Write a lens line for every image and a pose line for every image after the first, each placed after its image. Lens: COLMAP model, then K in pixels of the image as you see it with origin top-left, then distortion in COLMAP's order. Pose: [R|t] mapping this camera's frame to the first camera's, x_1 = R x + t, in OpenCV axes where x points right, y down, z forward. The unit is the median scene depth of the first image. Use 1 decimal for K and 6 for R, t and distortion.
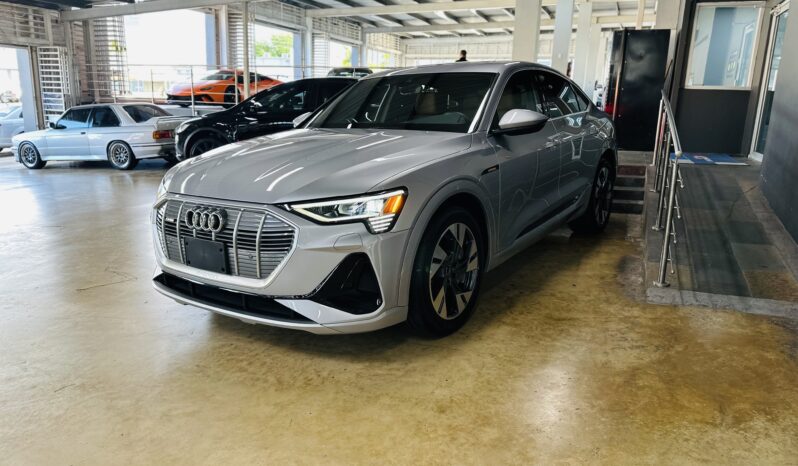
lens RADIAL K [[580.0, 0, 399.0], [0, 580.0, 233.0], [0, 0, 1]] dist [0.024813, -0.008076]
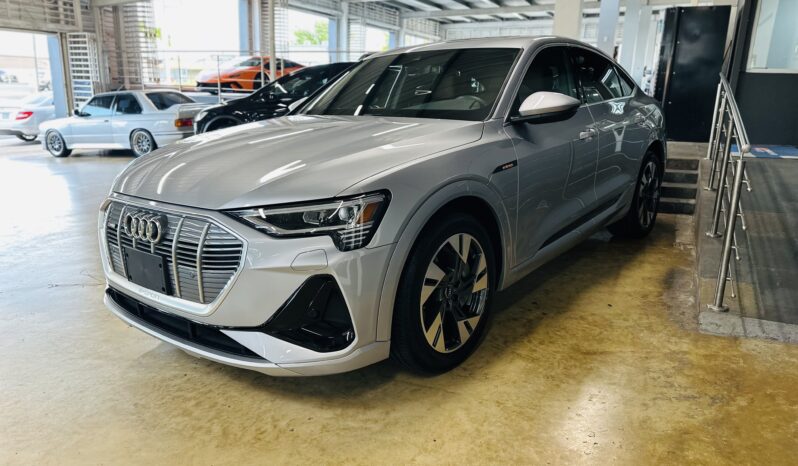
lens RADIAL K [[598.5, 0, 399.0], [0, 598.5, 233.0], [0, 0, 1]] dist [0.005425, 0.009060]
pose [[0.998153, 0.014205, -0.059073, 0.052894], [-0.013388, 0.999810, 0.014196, -0.022920], [0.059263, -0.013379, 0.998153, 0.136921]]
